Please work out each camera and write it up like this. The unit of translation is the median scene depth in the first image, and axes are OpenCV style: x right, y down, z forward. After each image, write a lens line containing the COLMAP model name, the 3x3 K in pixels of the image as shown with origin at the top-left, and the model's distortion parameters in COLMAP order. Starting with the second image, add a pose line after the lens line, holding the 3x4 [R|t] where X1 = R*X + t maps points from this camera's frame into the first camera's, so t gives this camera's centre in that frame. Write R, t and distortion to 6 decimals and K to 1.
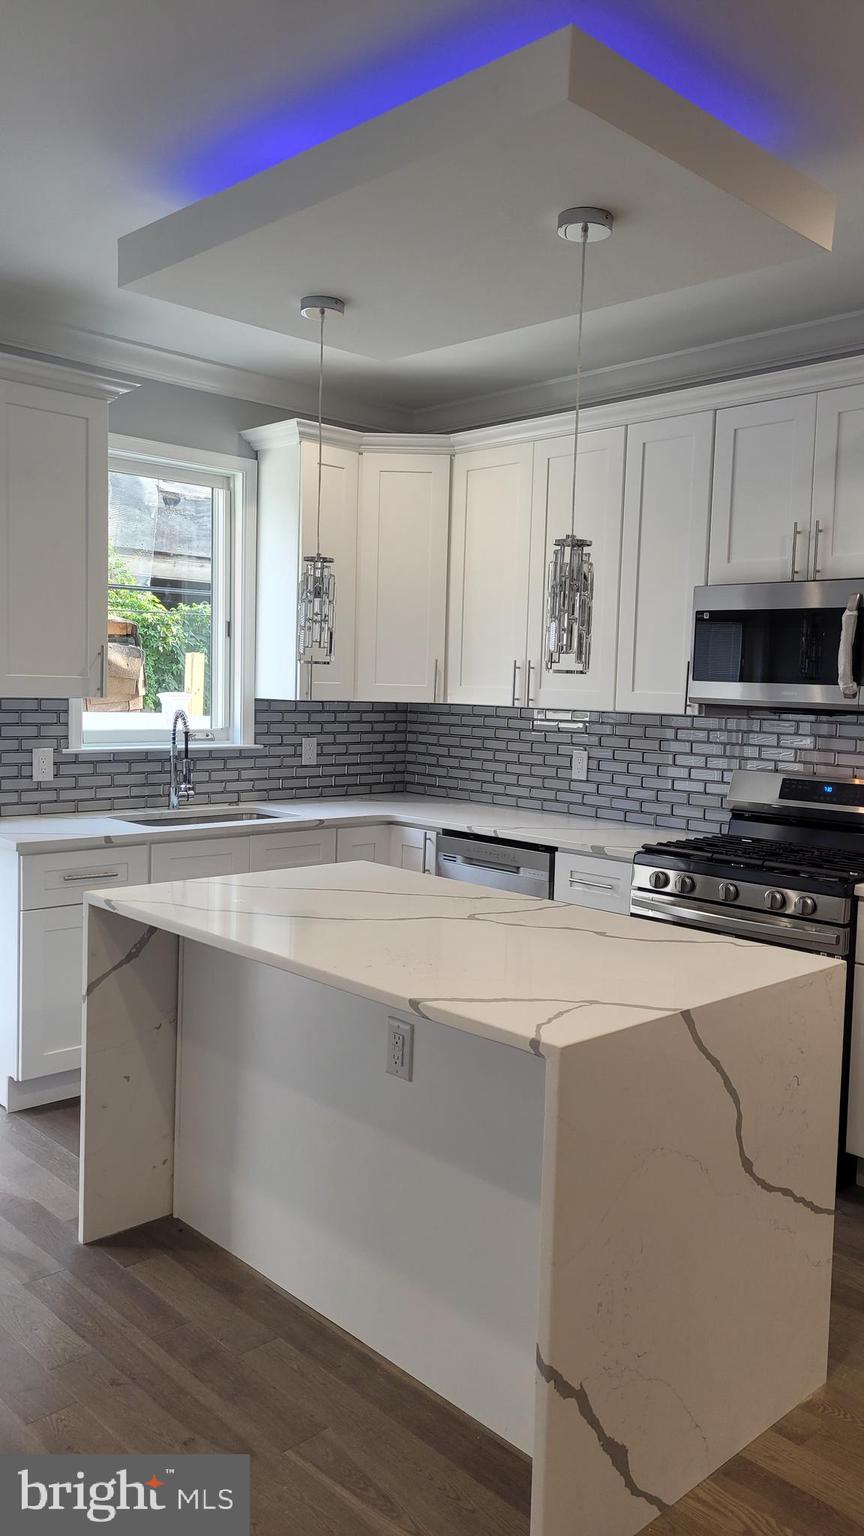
lens RADIAL K [[1155.7, 0, 430.9], [0, 1155.7, 766.4], [0, 0, 1]] dist [0.051250, -0.034876]
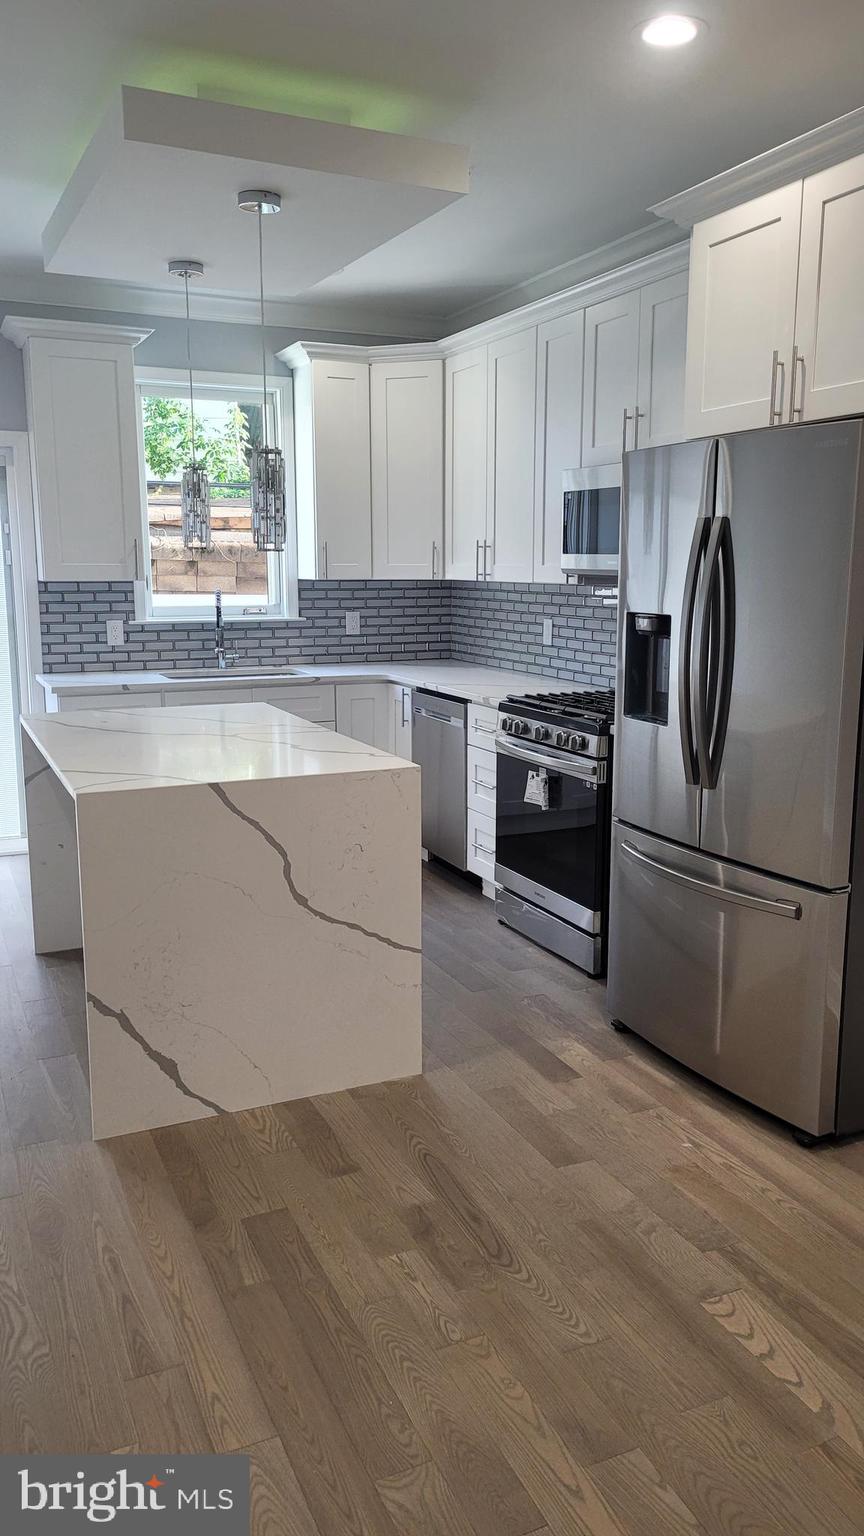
lens RADIAL K [[1155.7, 0, 431.8], [0, 1155.7, 762.8], [0, 0, 1]] dist [0.051250, -0.034876]
pose [[0.943513, 0.030101, -0.329966, 0.416422], [0.001096, 0.995576, 0.093957, 0.020612], [0.331334, -0.089011, 0.939305, -0.121219]]
